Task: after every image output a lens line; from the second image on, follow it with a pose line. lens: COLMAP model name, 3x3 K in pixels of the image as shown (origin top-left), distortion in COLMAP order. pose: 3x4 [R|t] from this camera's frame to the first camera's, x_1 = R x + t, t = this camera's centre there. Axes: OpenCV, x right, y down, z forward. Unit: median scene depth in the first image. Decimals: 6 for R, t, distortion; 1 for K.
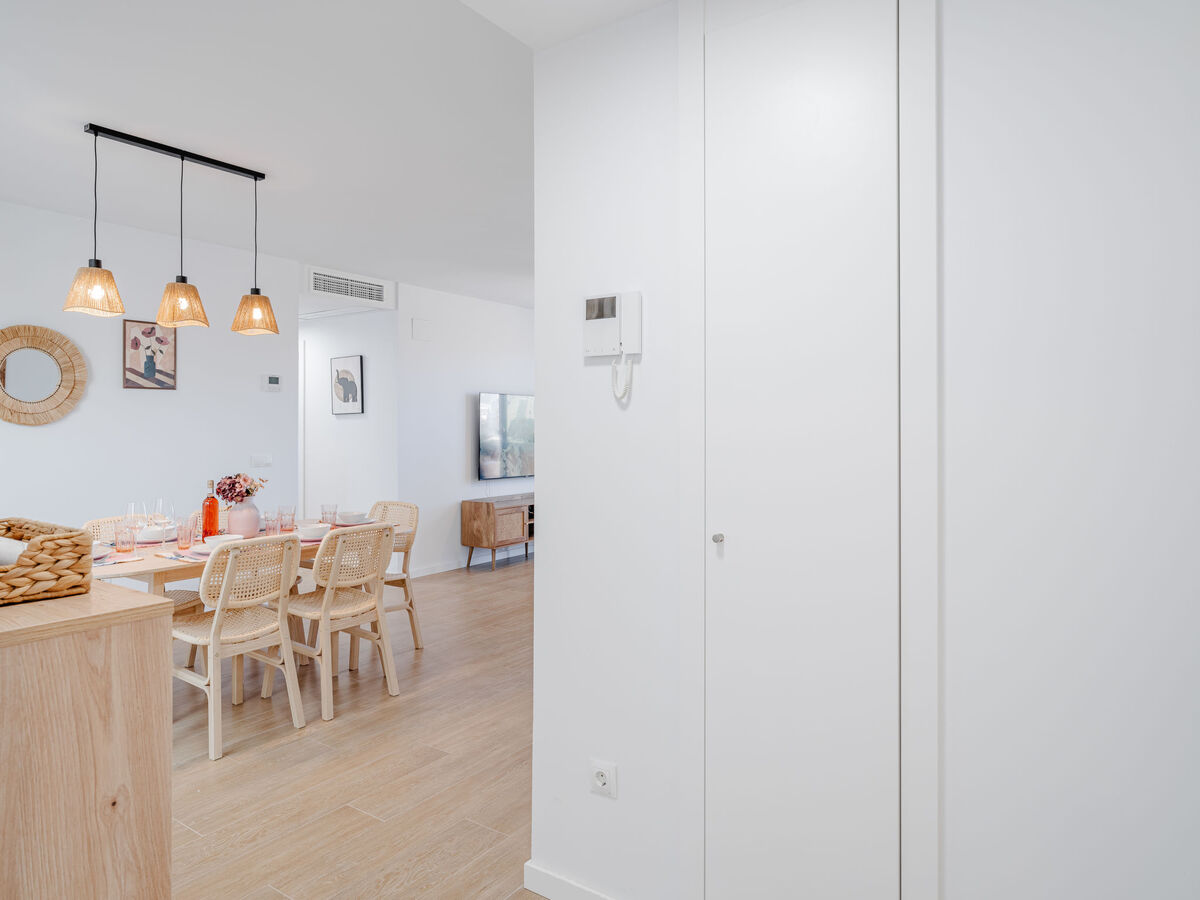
lens RADIAL K [[769.2, 0, 578.3], [0, 769.2, 426.9], [0, 0, 1]] dist [-0.002401, 0.002249]
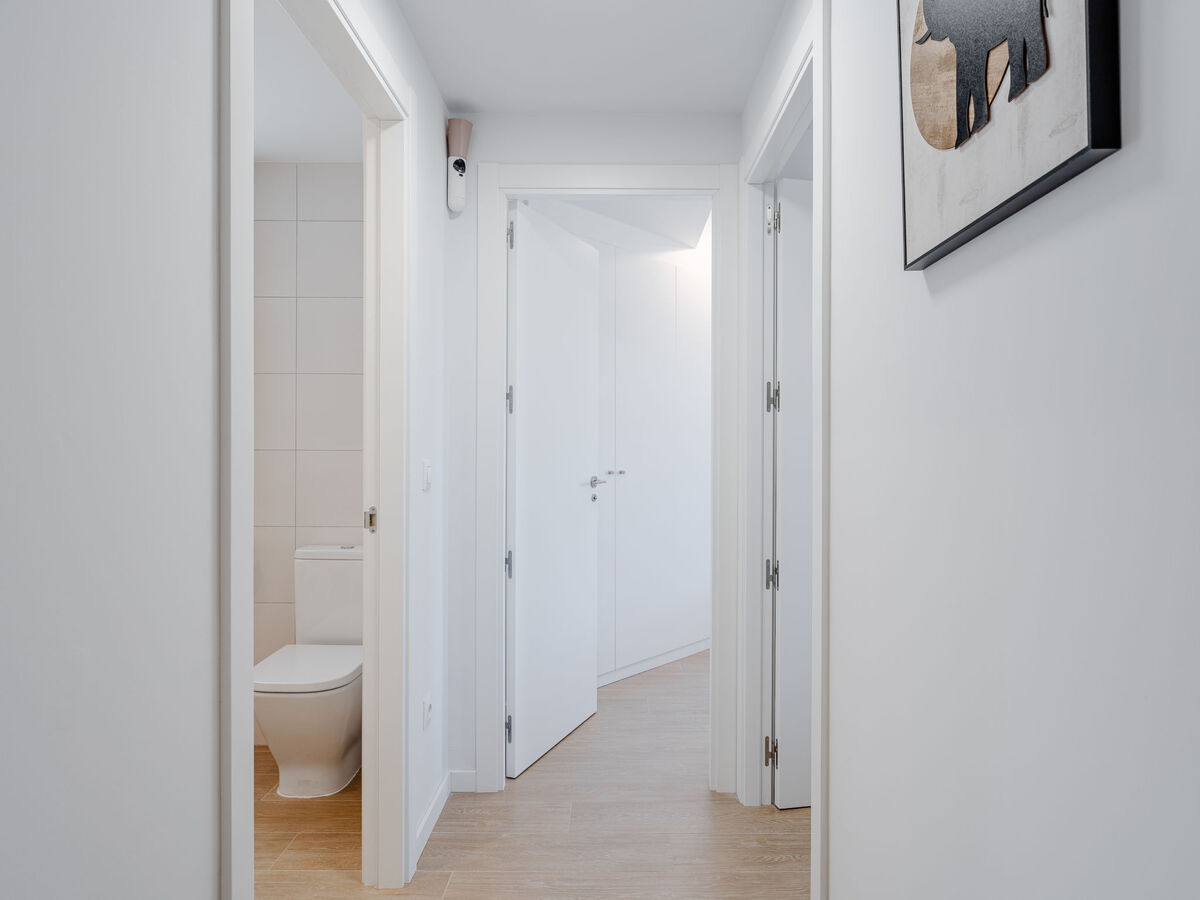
lens RADIAL K [[730.7, 0, 593.5], [0, 730.7, 445.0], [0, 0, 1]] dist [-0.010180, 0.003678]
pose [[0.554466, 0.001686, -0.832205, -0.333118], [-0.004743, 0.999988, -0.001135, 0.028103], [0.832193, 0.004577, 0.554467, 1.243926]]
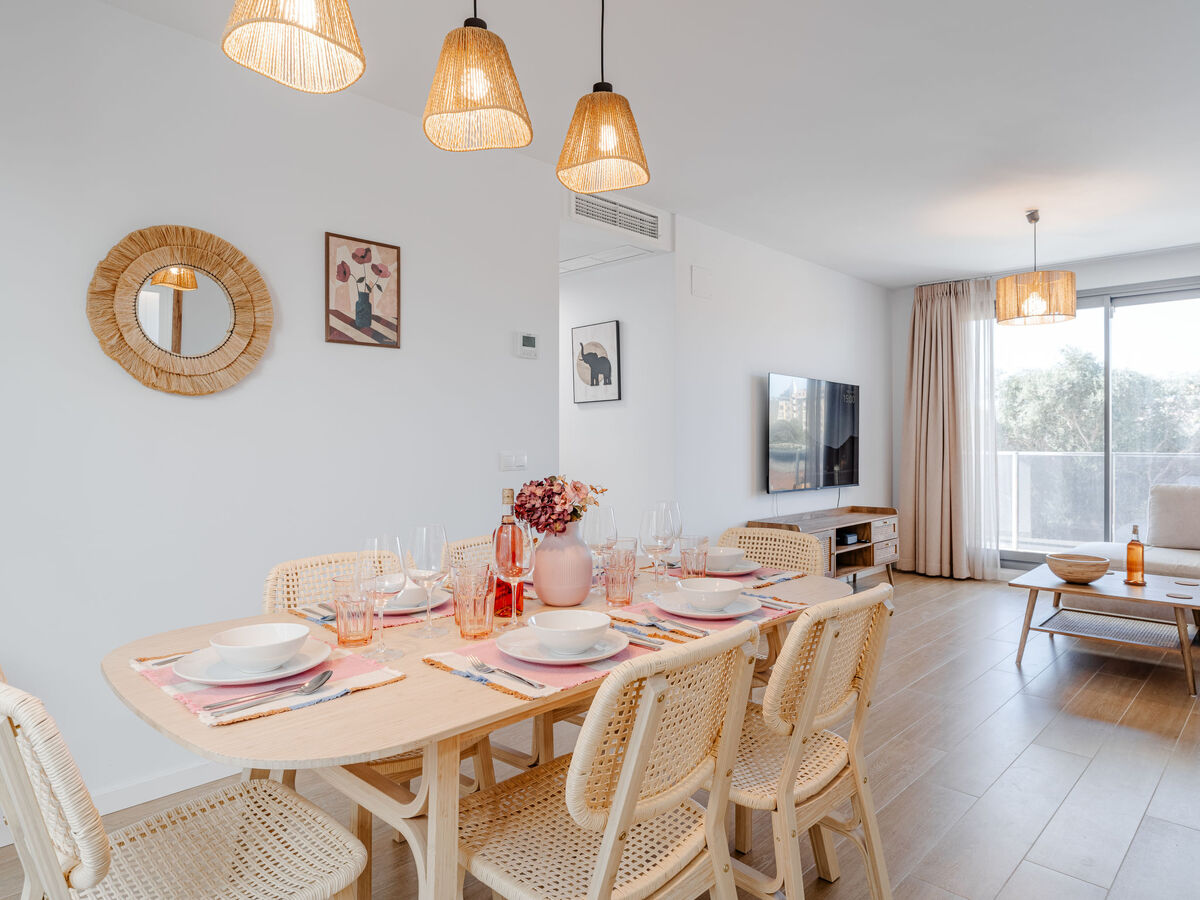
lens RADIAL K [[738.9, 0, 592.3], [0, 738.9, 444.8], [0, 0, 1]] dist [-0.004677, 0.003153]
pose [[0.987377, -0.001118, -0.158385, -0.271201], [0.001699, 0.999992, 0.003533, 0.031136], [0.158380, -0.003758, 0.987371, 0.422367]]
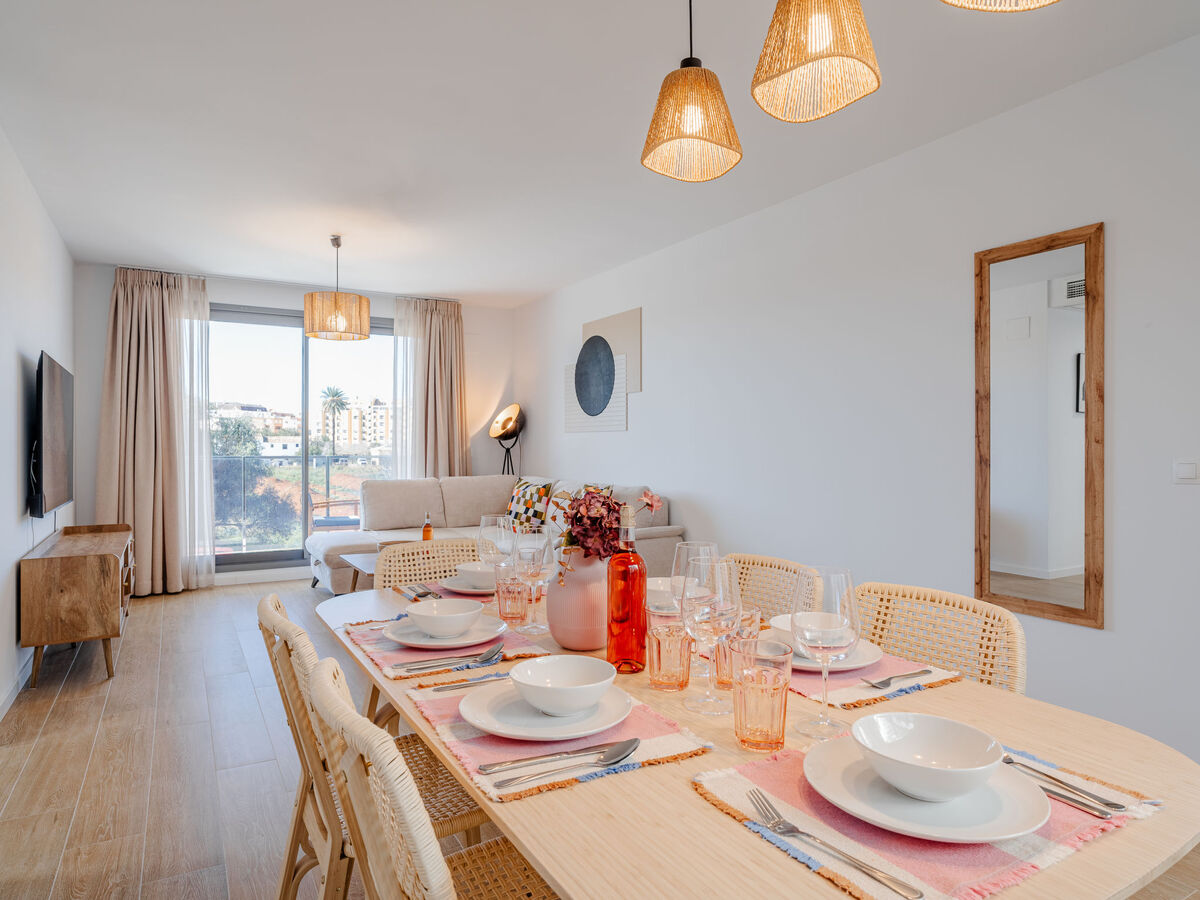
lens RADIAL K [[730.7, 0, 593.5], [0, 730.7, 445.0], [0, 0, 1]] dist [-0.010180, 0.003678]
pose [[0.419545, -0.001754, 0.907733, -0.627293], [0.002775, 0.999996, 0.000649, 0.031189], [-0.907730, 0.002246, 0.419548, 0.671062]]
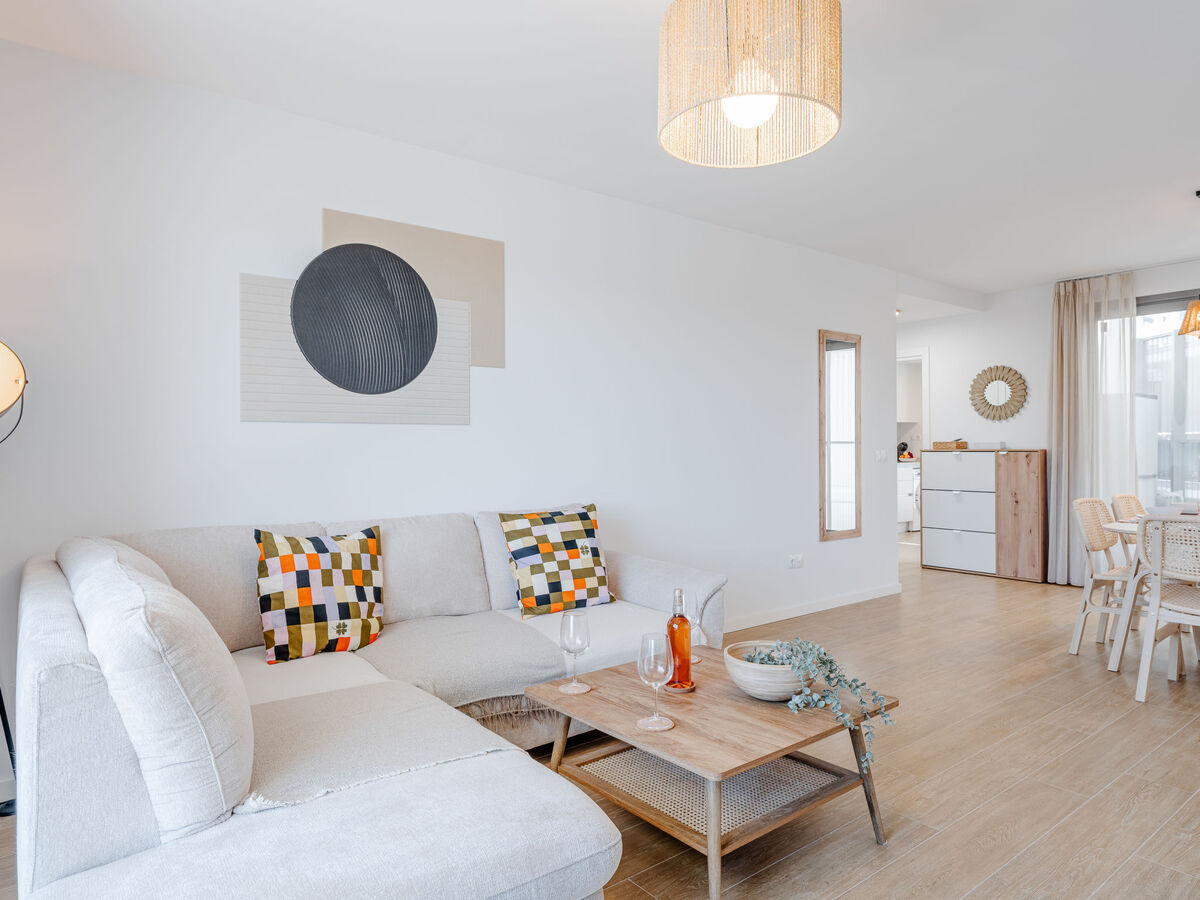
lens RADIAL K [[744.5, 0, 597.6], [0, 744.5, 447.2], [0, 0, 1]] dist [-0.003485, 0.005442]
pose [[-0.958675, 0.003535, 0.284483, 0.091773], [0.004634, 0.999984, 0.003189, 0.029797], [-0.284467, 0.004375, -0.958676, 1.756294]]
